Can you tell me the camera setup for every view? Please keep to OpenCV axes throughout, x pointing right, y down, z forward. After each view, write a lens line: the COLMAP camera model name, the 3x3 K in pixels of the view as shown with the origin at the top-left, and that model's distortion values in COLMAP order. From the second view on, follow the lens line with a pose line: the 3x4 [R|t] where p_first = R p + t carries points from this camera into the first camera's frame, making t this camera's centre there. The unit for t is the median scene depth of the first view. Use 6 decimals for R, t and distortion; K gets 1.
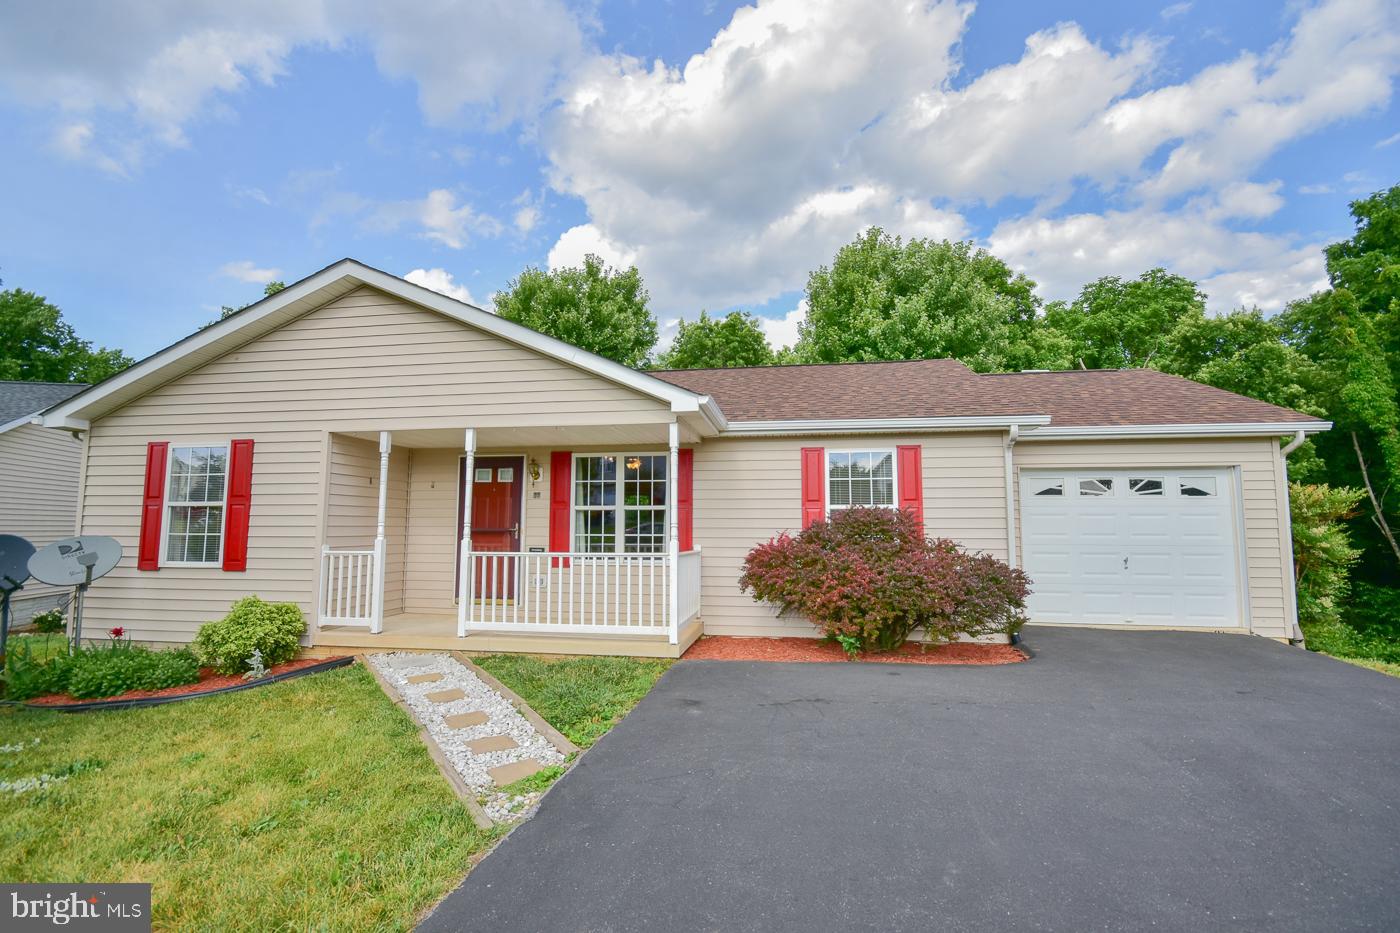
lens RADIAL K [[613.2, 0, 700.0], [0, 613.2, 466.5], [0, 0, 1]] dist [0.000855, -0.000502]
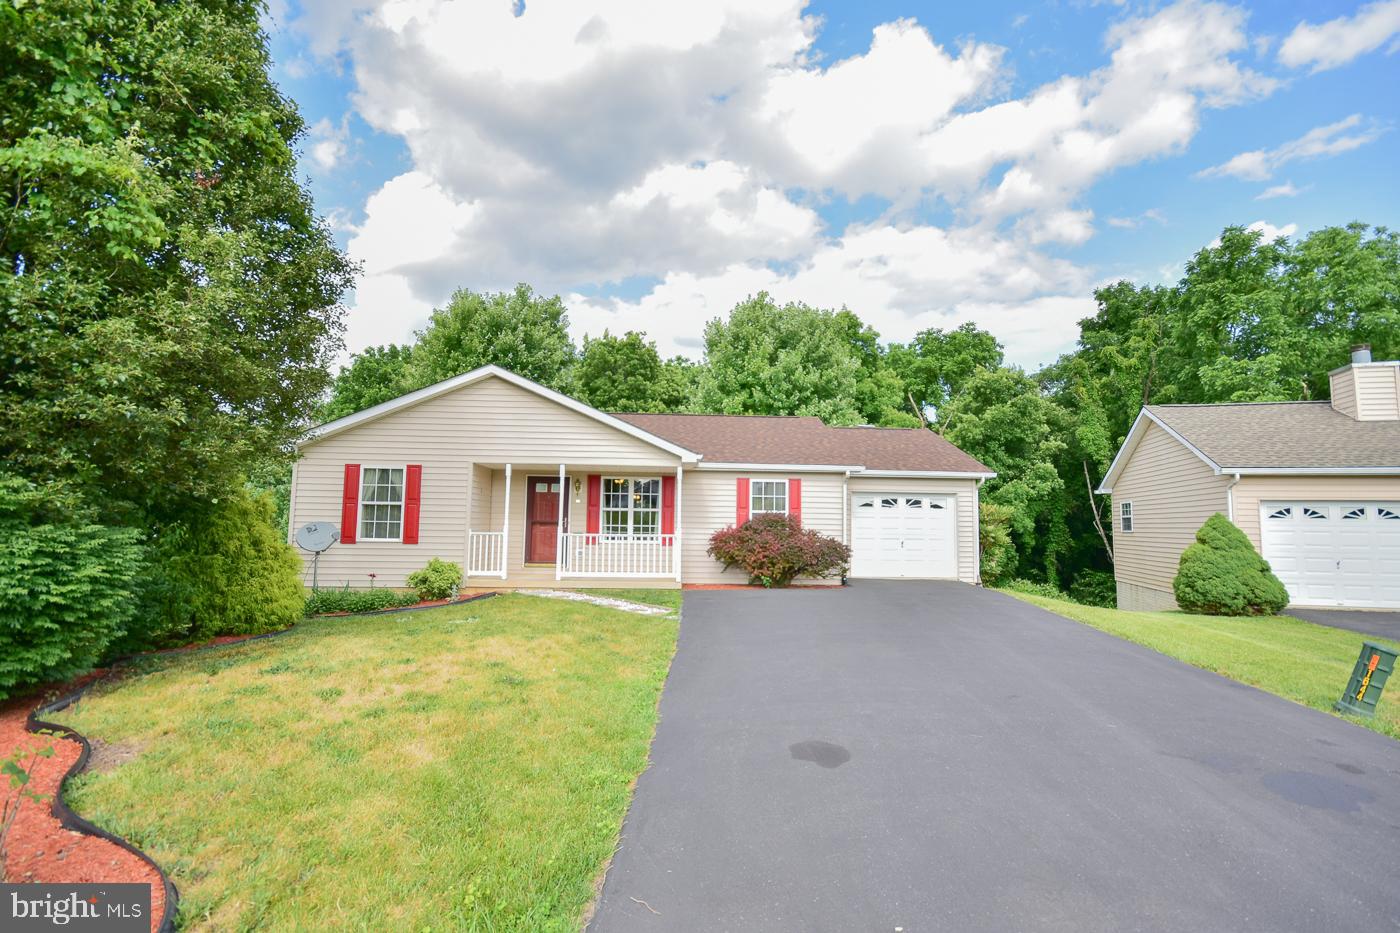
lens RADIAL K [[610.9, 0, 700.0], [0, 610.9, 466.5], [0, 0, 1]] dist [0.003584, -0.010547]
pose [[0.977489, 0.032396, 0.208484, -0.302653], [-0.032976, 0.999456, -0.000697, -0.057063], [-0.208394, -0.006194, 0.978025, -0.690576]]
